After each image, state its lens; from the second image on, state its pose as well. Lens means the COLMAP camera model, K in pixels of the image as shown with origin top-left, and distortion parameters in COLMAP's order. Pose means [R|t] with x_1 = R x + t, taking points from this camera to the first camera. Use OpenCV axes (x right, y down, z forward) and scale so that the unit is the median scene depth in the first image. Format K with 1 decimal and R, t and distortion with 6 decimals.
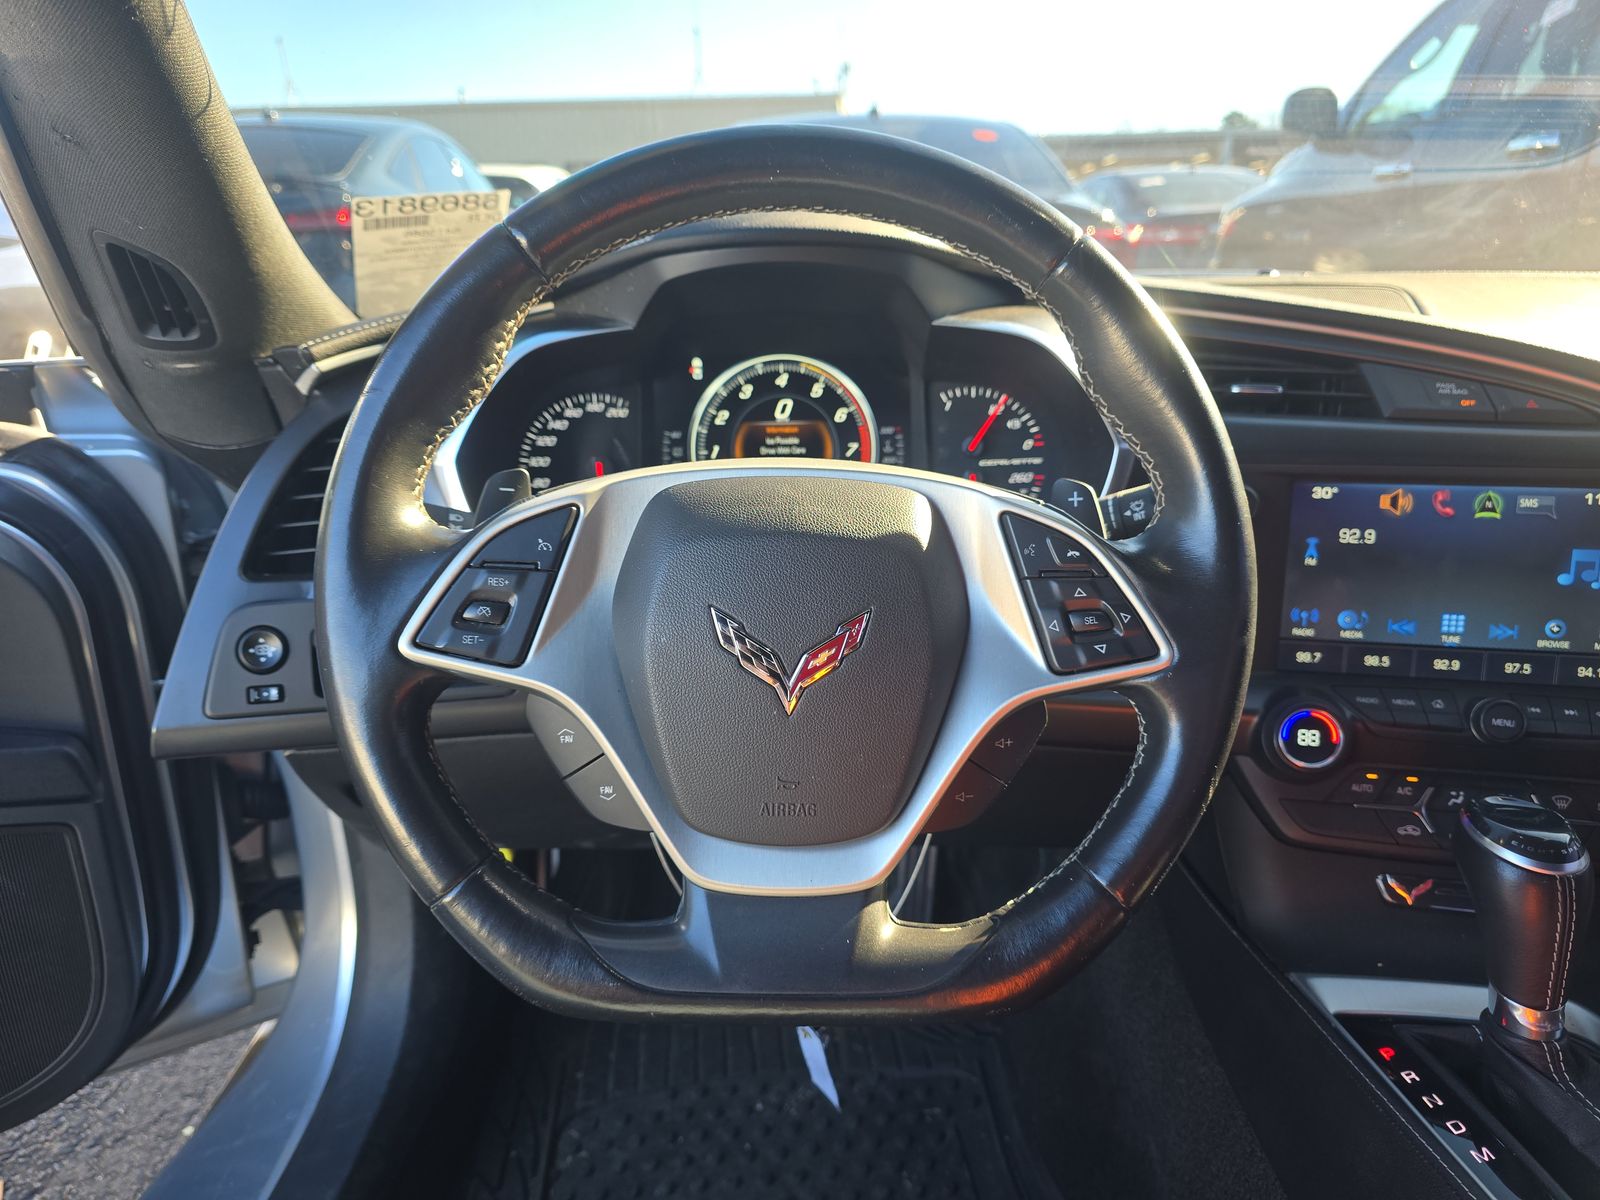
lens RADIAL K [[1090.2, 0, 798.0], [0, 1090.2, 619.5], [0, 0, 1]] dist [0.059926, -0.063649]
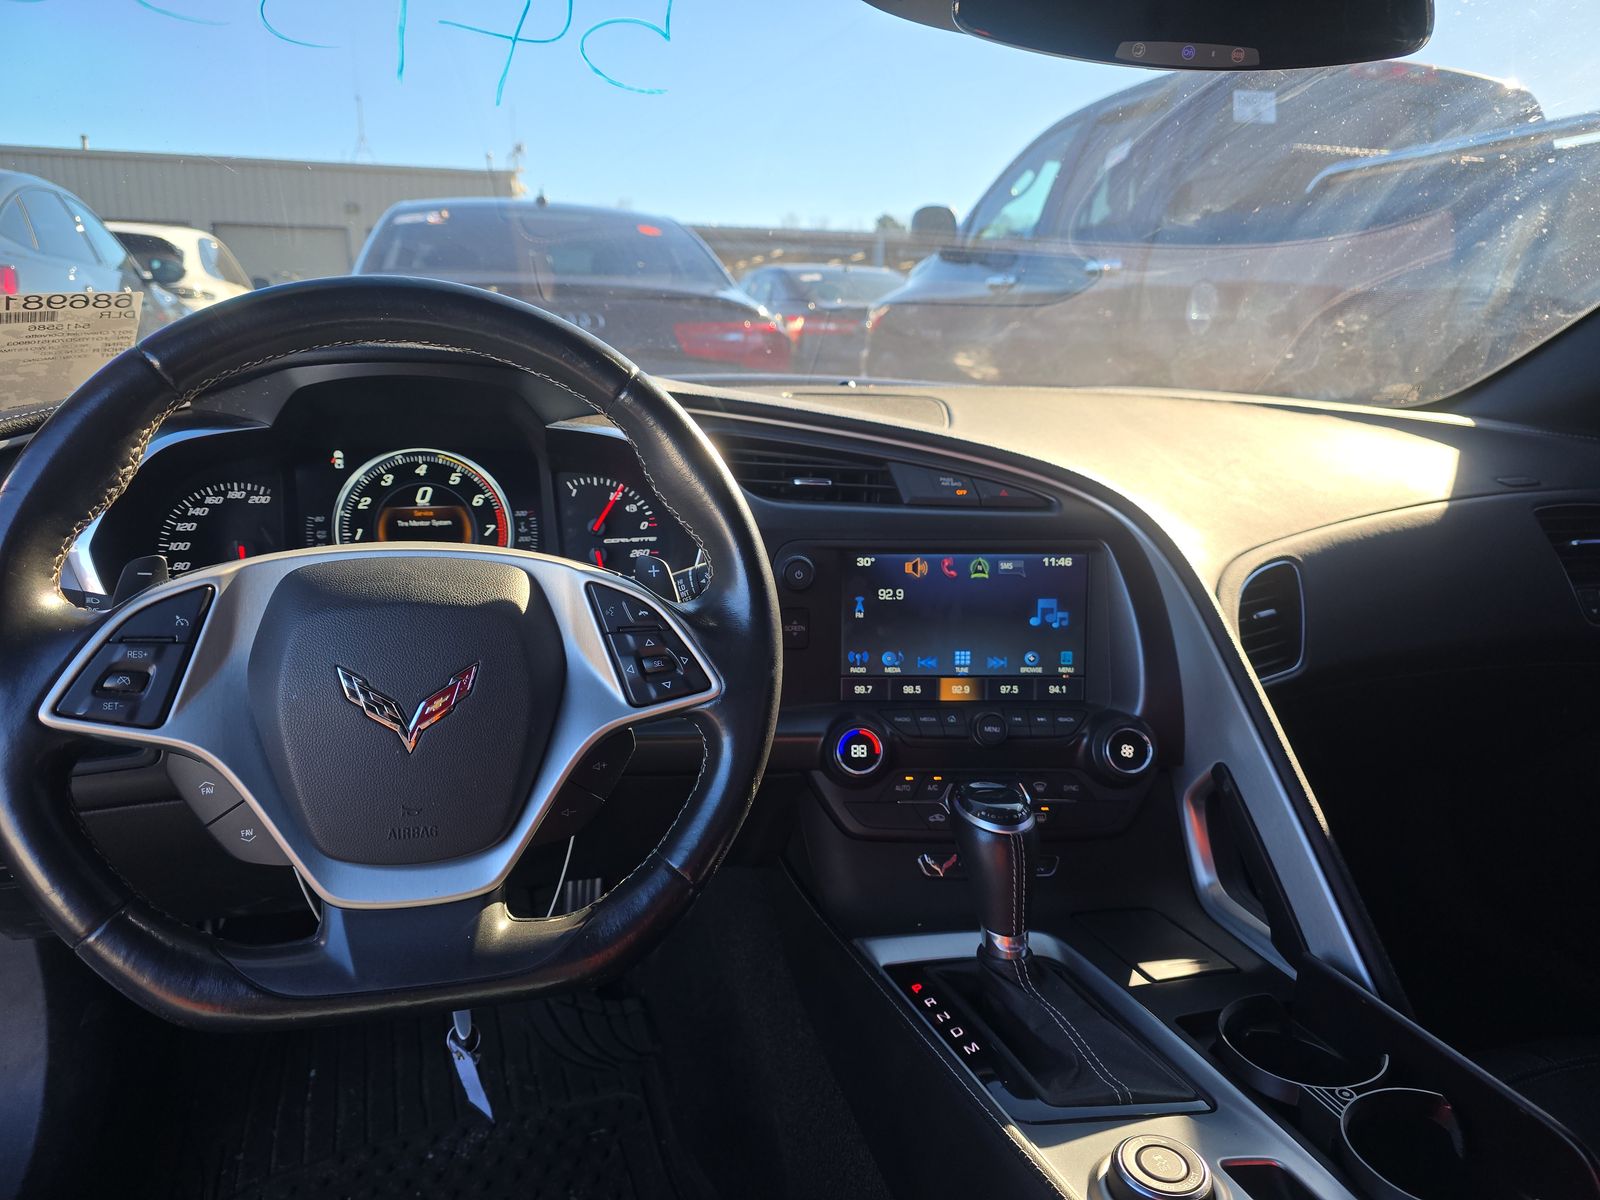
lens RADIAL K [[1090.2, 0, 798.0], [0, 1090.2, 619.5], [0, 0, 1]] dist [0.059926, -0.063649]
pose [[0.962266, -0.036184, 0.269695, 0.060449], [0.053504, 0.996931, -0.057147, 0.023799], [-0.266799, 0.069421, 0.961249, -0.221505]]
